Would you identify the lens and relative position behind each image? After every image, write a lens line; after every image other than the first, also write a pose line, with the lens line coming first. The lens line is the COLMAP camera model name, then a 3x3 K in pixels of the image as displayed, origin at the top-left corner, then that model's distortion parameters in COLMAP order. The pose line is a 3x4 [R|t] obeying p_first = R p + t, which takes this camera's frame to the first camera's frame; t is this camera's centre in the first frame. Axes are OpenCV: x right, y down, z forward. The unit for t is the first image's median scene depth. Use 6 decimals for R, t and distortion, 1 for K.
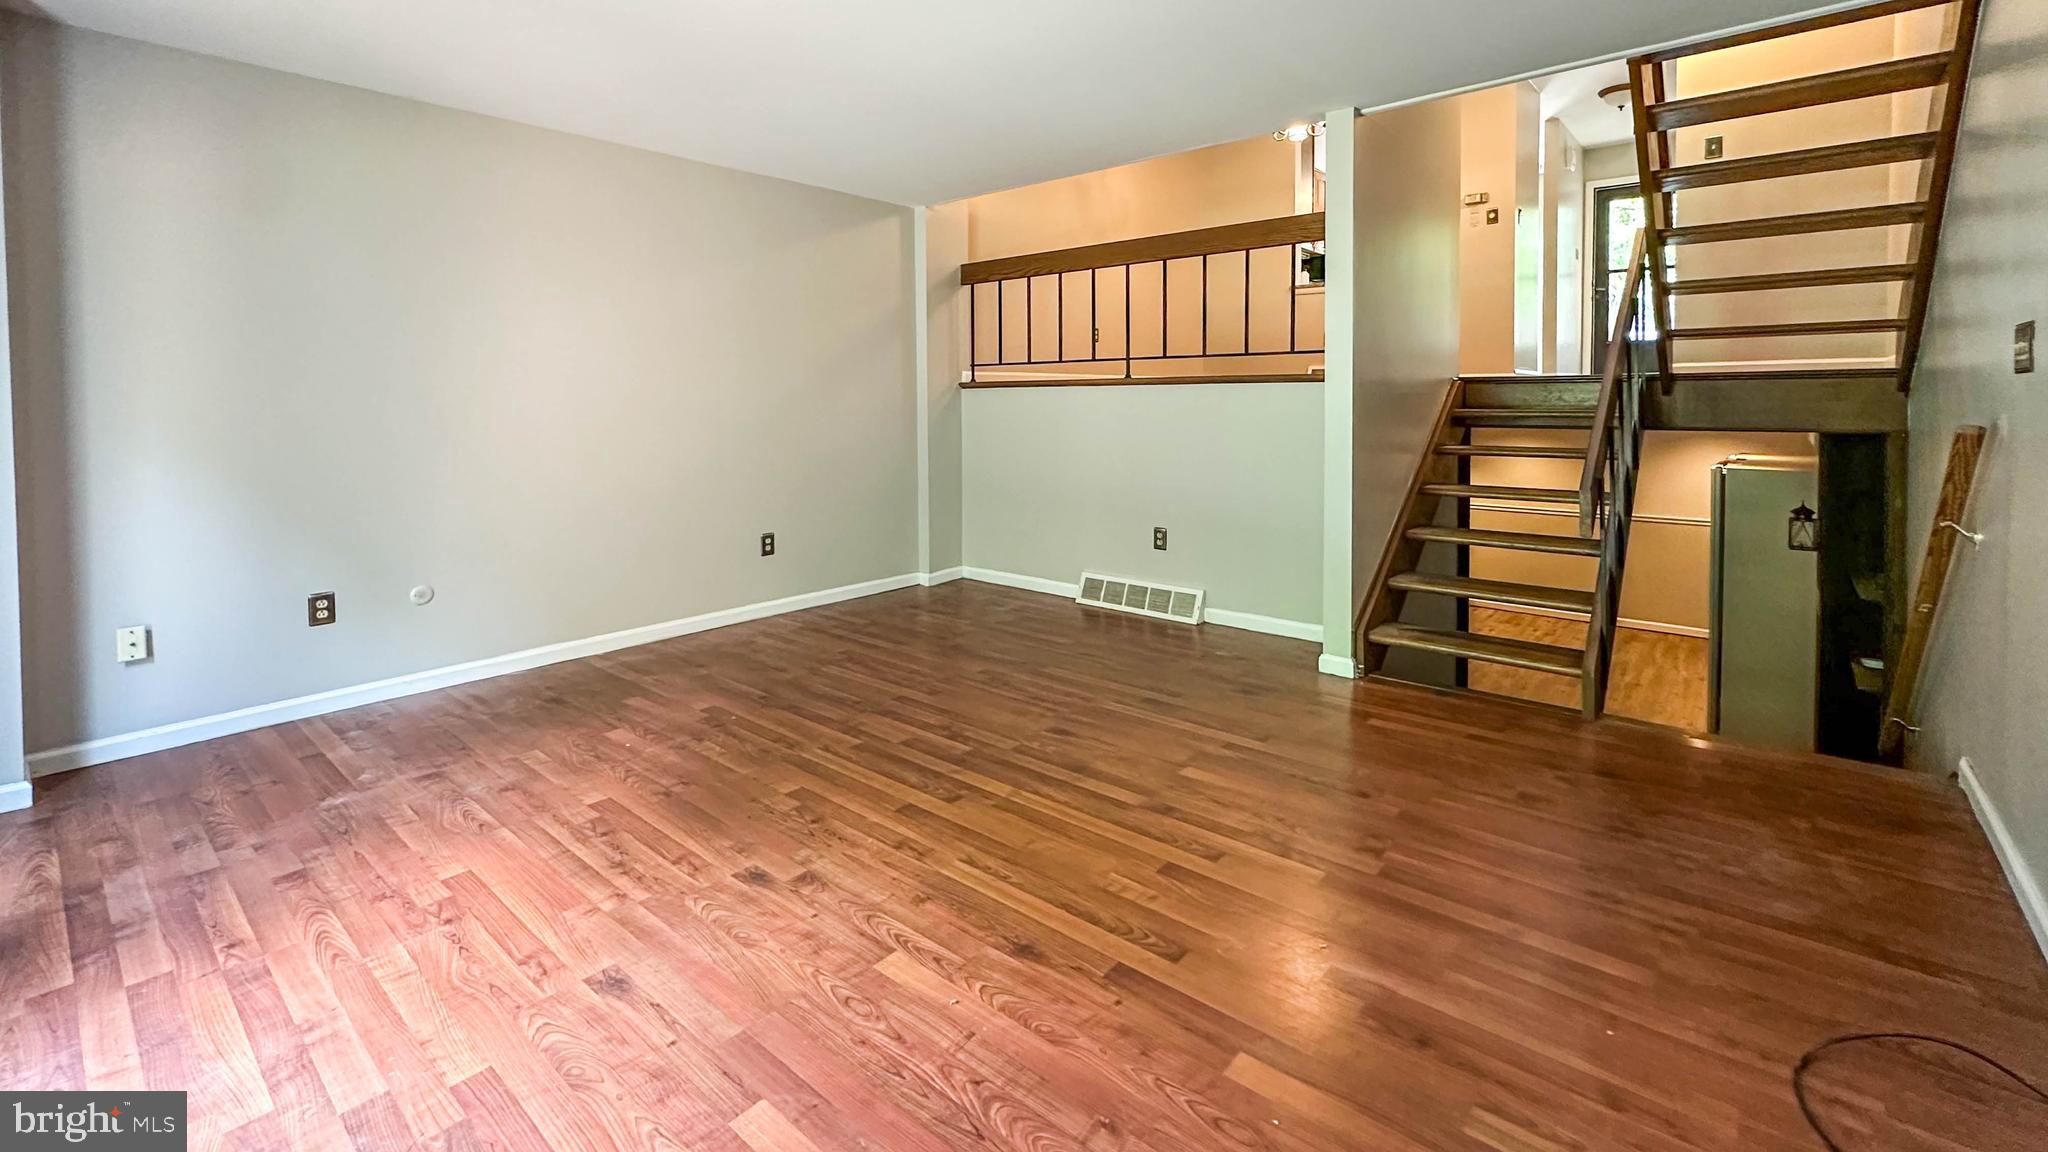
lens RADIAL K [[861.4, 0, 1014.5], [0, 861.4, 575.7], [0, 0, 1]] dist [-0.002791, -0.000341]
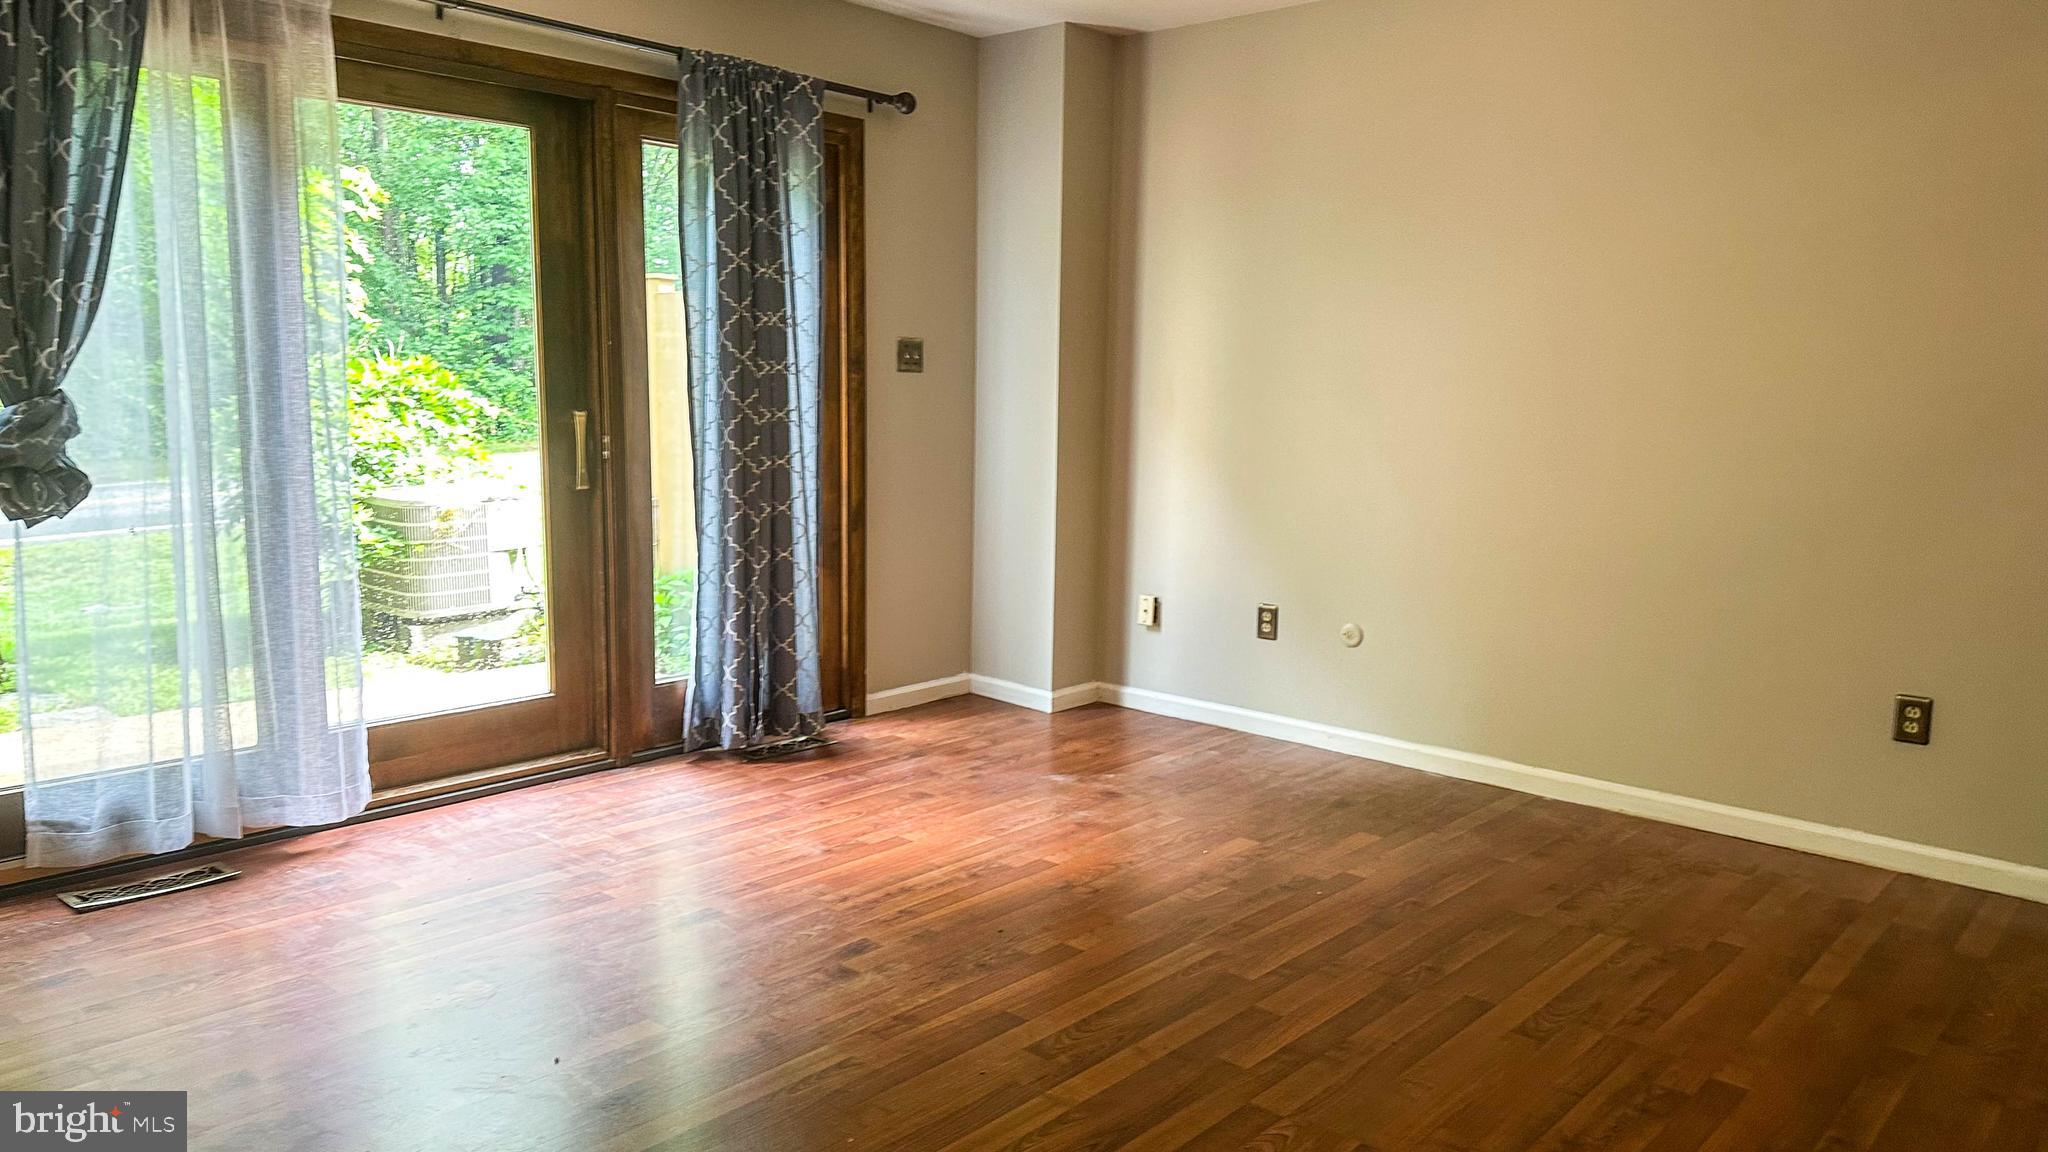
lens RADIAL K [[1426.4, 0, 1024.0], [0, 1426.4, 576.0], [0, 0, 1]] dist [-0.008860, -0.004089]
pose [[-0.028814, 0.133921, -0.990573, 0.982083], [-0.223725, 0.964980, 0.136969, -0.221923], [0.974226, 0.225563, 0.002156, 1.017653]]
